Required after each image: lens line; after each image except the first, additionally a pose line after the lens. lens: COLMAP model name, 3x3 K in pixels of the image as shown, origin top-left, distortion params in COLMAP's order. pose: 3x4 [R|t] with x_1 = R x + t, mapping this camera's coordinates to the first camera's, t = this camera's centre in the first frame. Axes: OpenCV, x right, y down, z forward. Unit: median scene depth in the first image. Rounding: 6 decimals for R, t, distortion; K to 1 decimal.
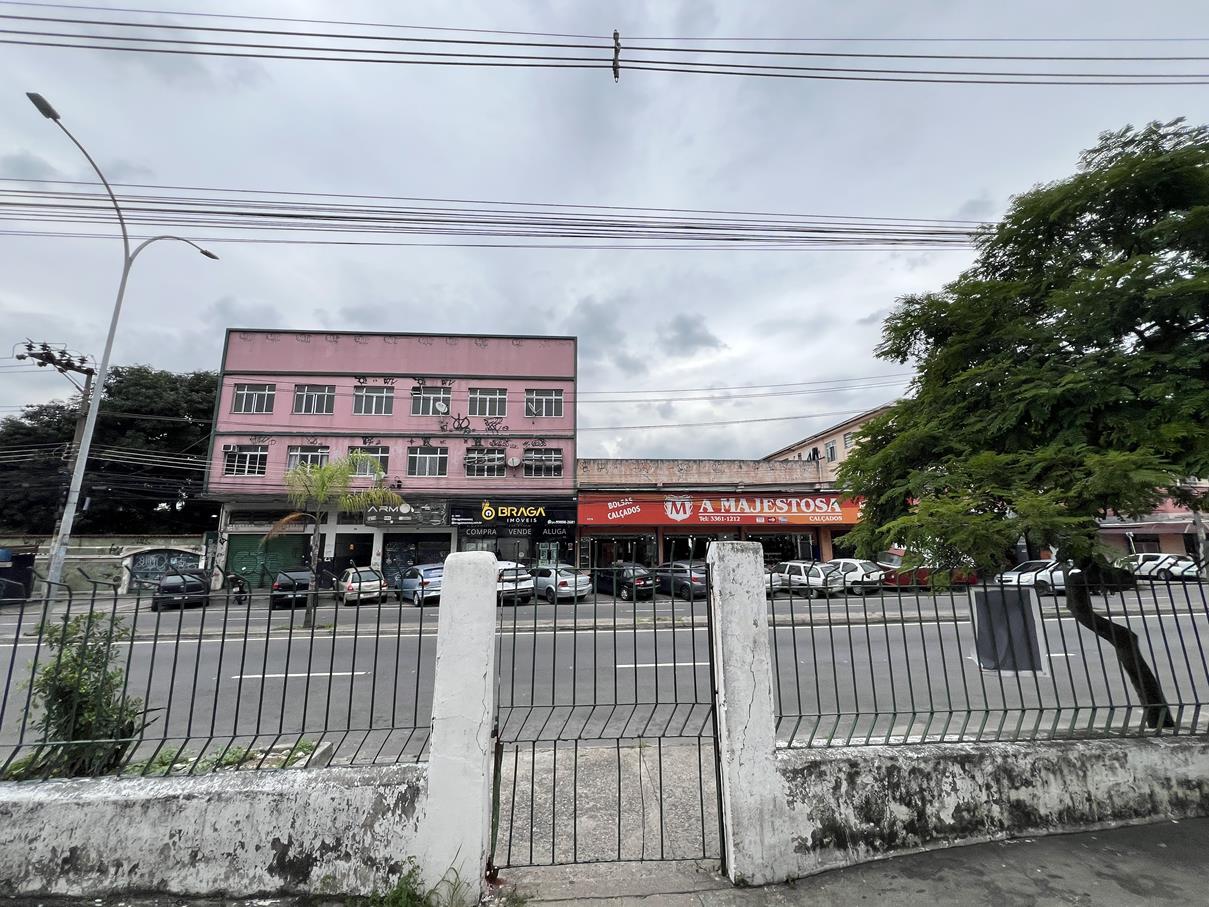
lens RADIAL K [[483.4, 0, 603.1], [0, 483.4, 455.4], [0, 0, 1]] dist [0.000636, -0.000155]
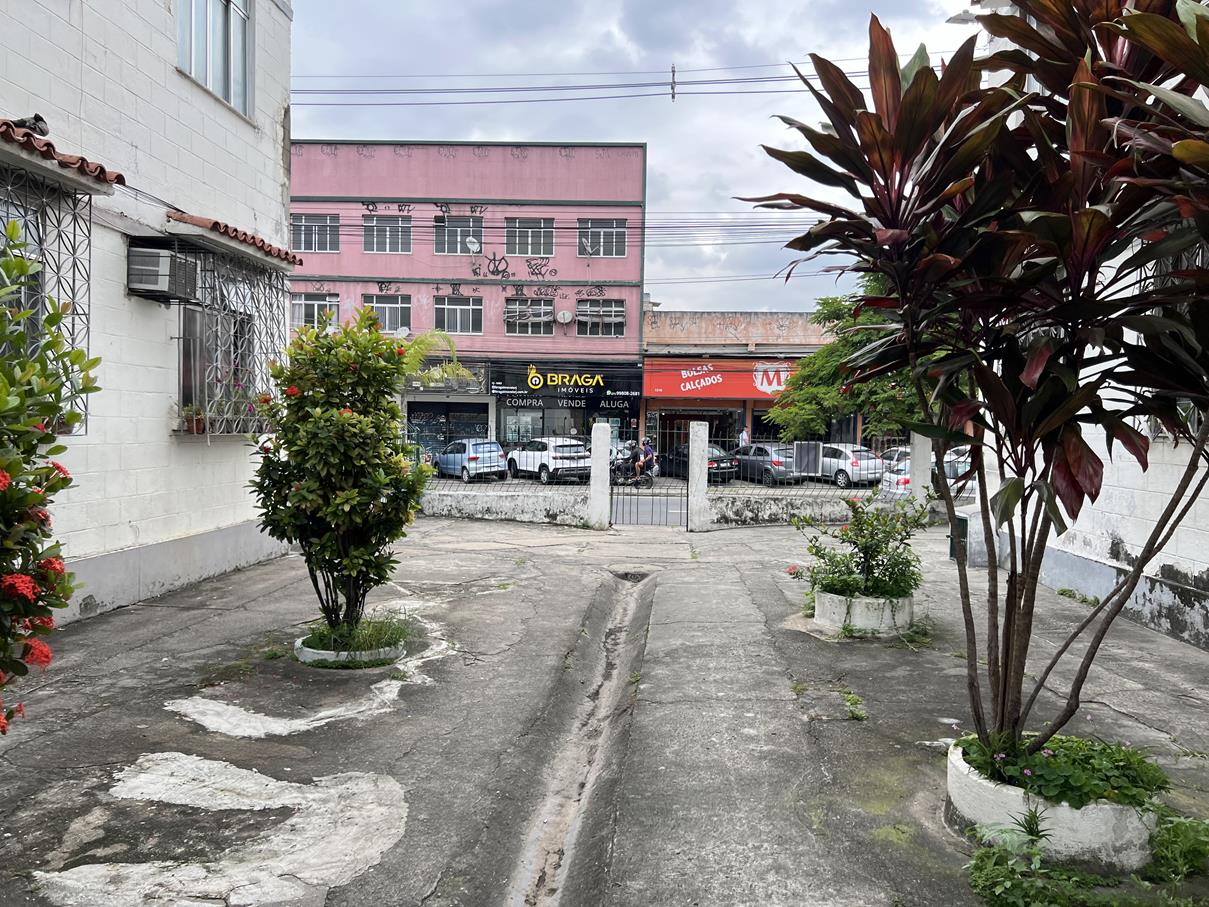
lens RADIAL K [[913.0, 0, 600.3], [0, 913.0, 454.2], [0, 0, 1]] dist [0.061690, -0.003198]
pose [[0.994690, 0.027554, -0.099155, 0.030021], [-0.005275, 0.975876, 0.218262, -0.094697], [0.102776, -0.216580, 0.970840, -0.507642]]
